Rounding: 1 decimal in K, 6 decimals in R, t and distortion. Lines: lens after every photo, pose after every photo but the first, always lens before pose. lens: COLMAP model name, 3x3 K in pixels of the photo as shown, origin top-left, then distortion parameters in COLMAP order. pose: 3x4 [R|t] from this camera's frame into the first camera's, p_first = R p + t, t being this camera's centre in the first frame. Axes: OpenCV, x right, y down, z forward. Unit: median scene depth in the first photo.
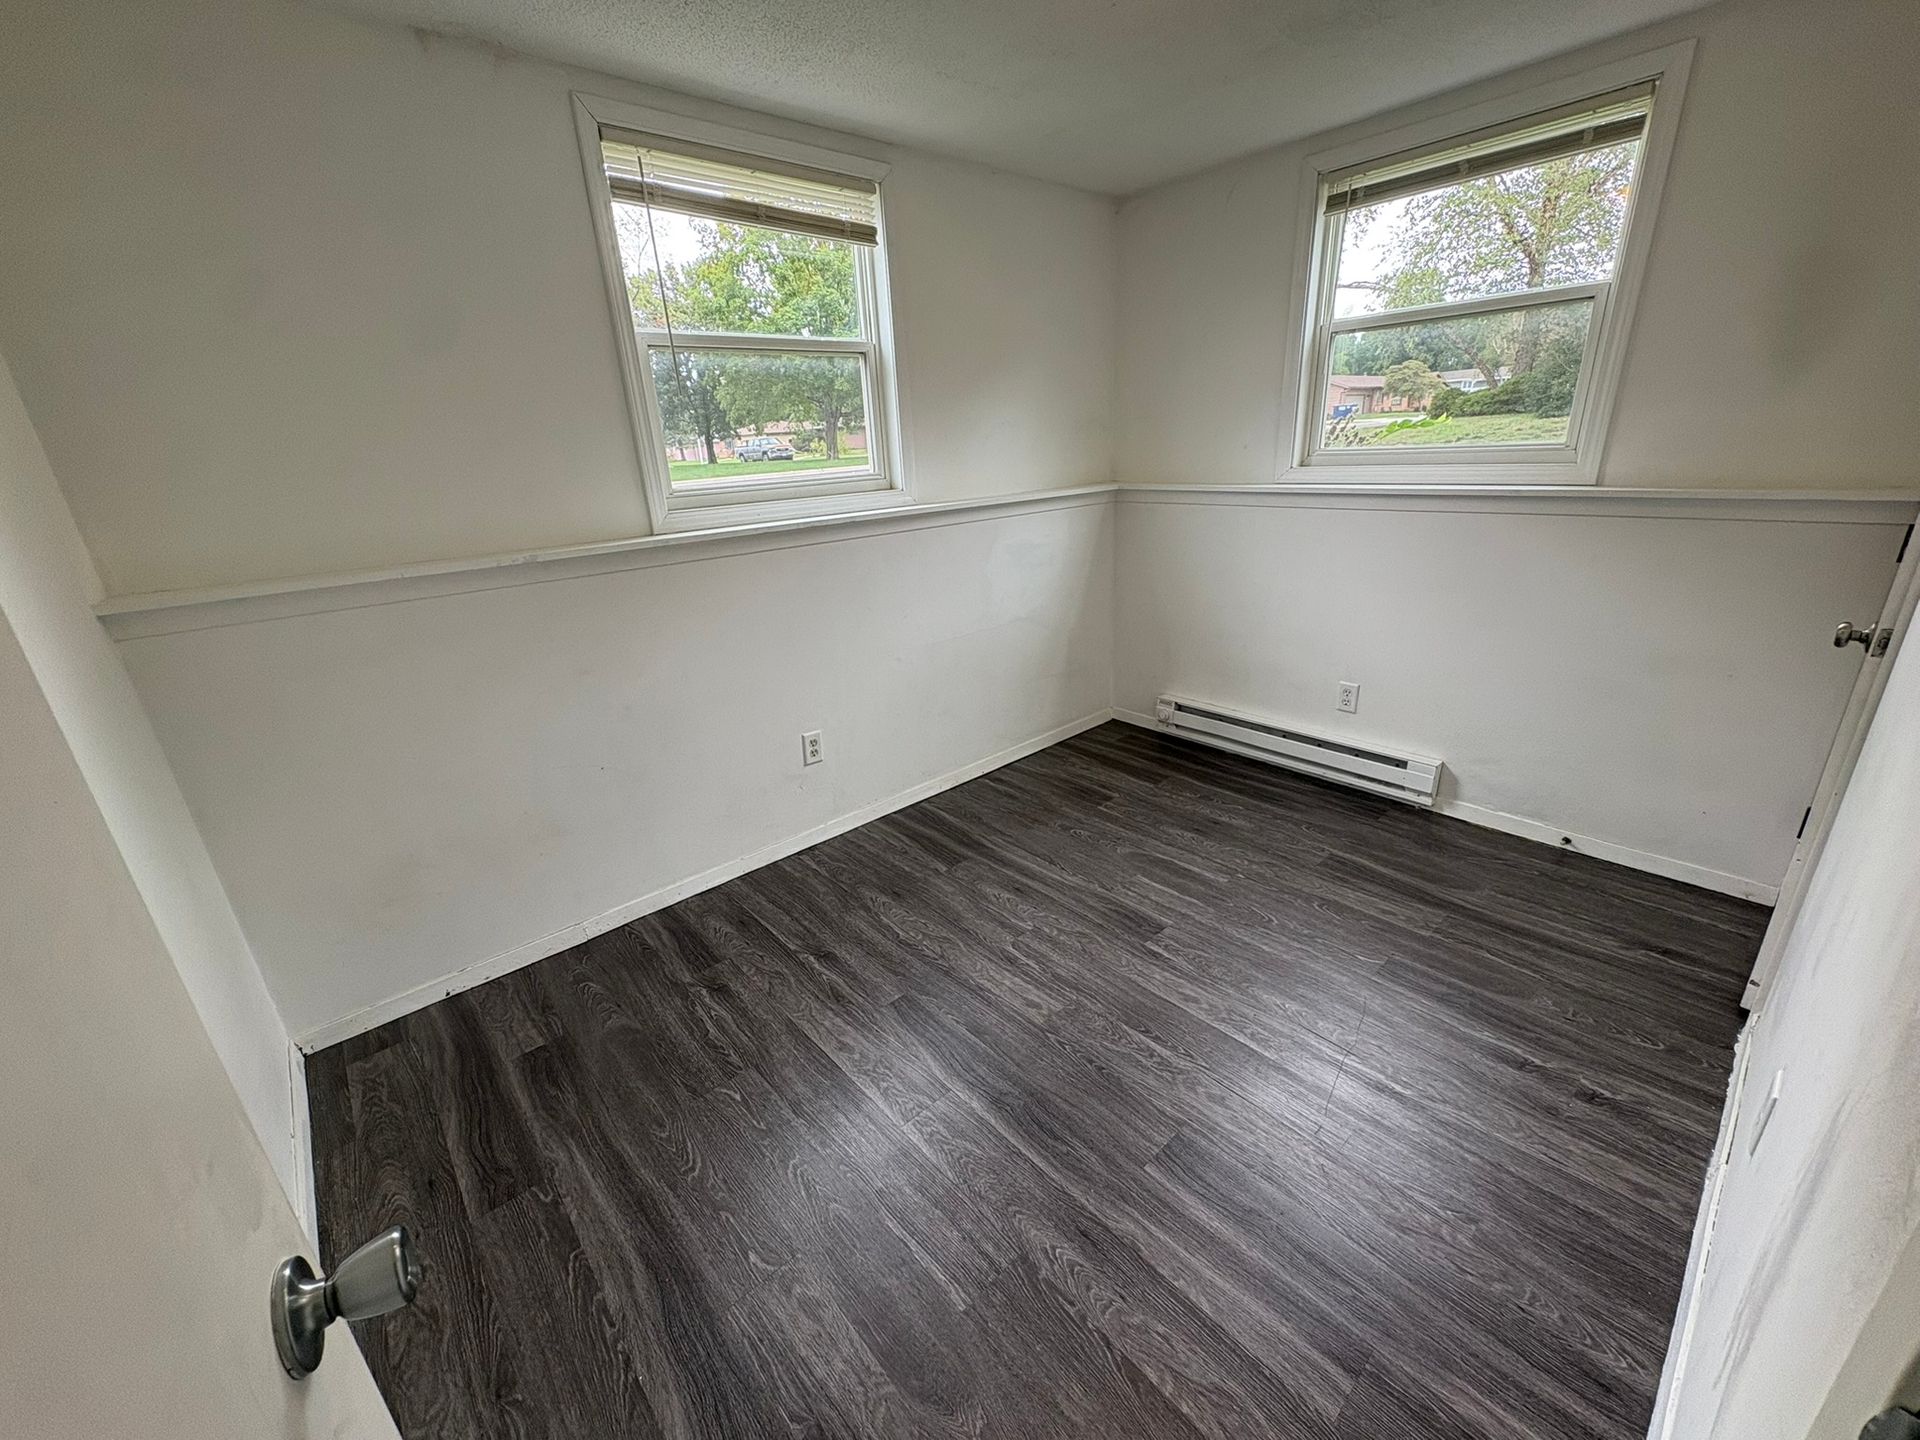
lens RADIAL K [[759.6, 0, 960.0], [0, 759.6, 720.0], [0, 0, 1]] dist [0.000544, -0.000052]
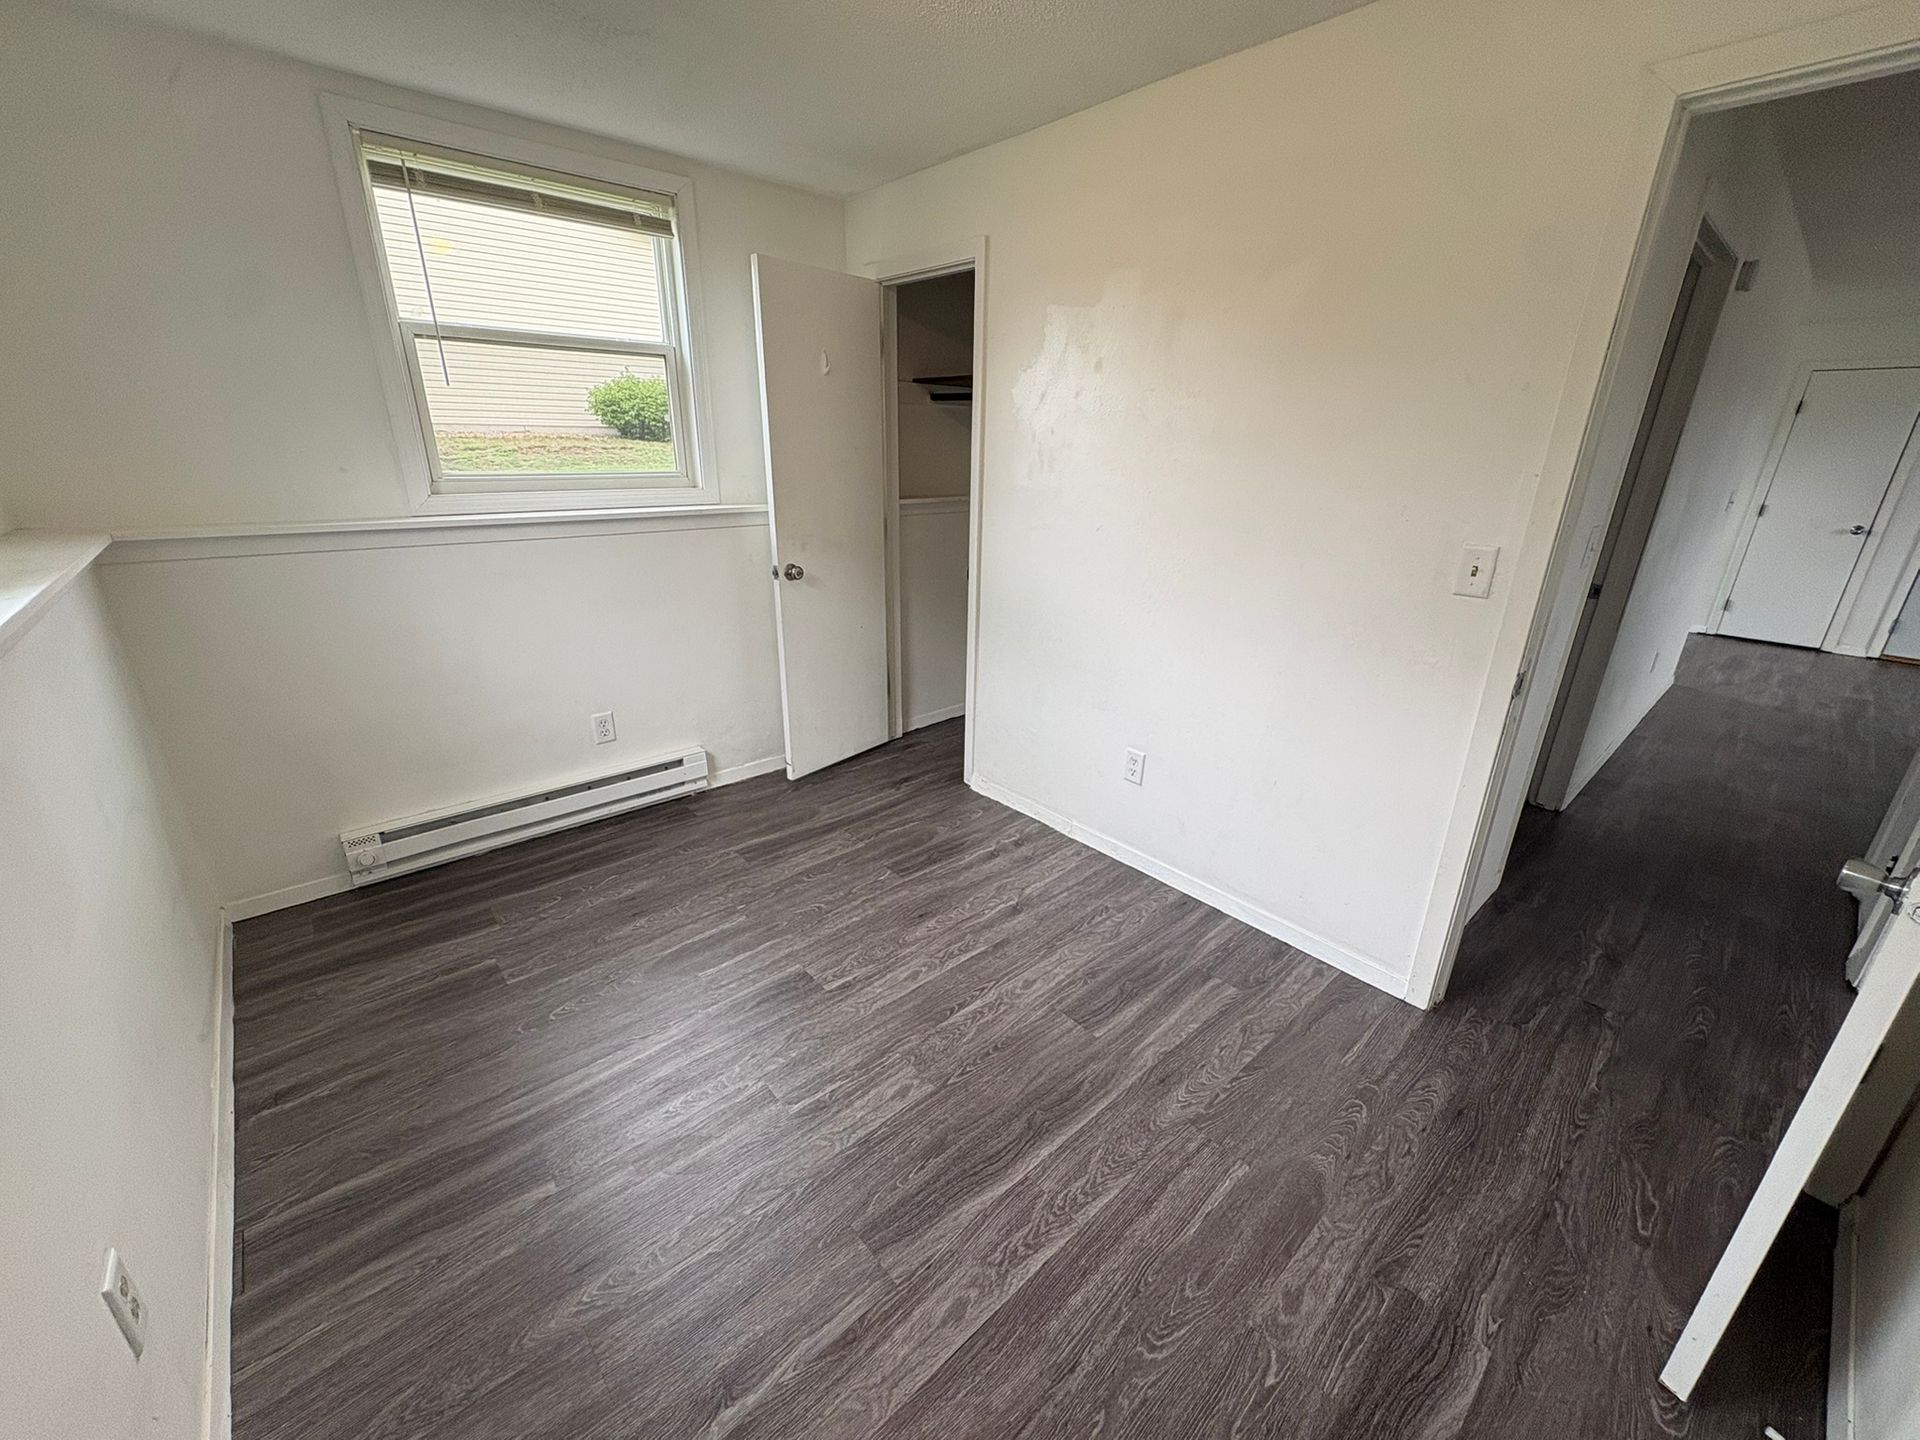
lens RADIAL K [[759.6, 0, 960.0], [0, 759.6, 720.0], [0, 0, 1]] dist [0.000544, -0.000052]
pose [[-0.001531, -0.300265, 0.953855, -0.445861], [0.328954, 0.900619, 0.284034, -0.178273], [-0.944345, 0.314209, 0.097395, 0.510712]]
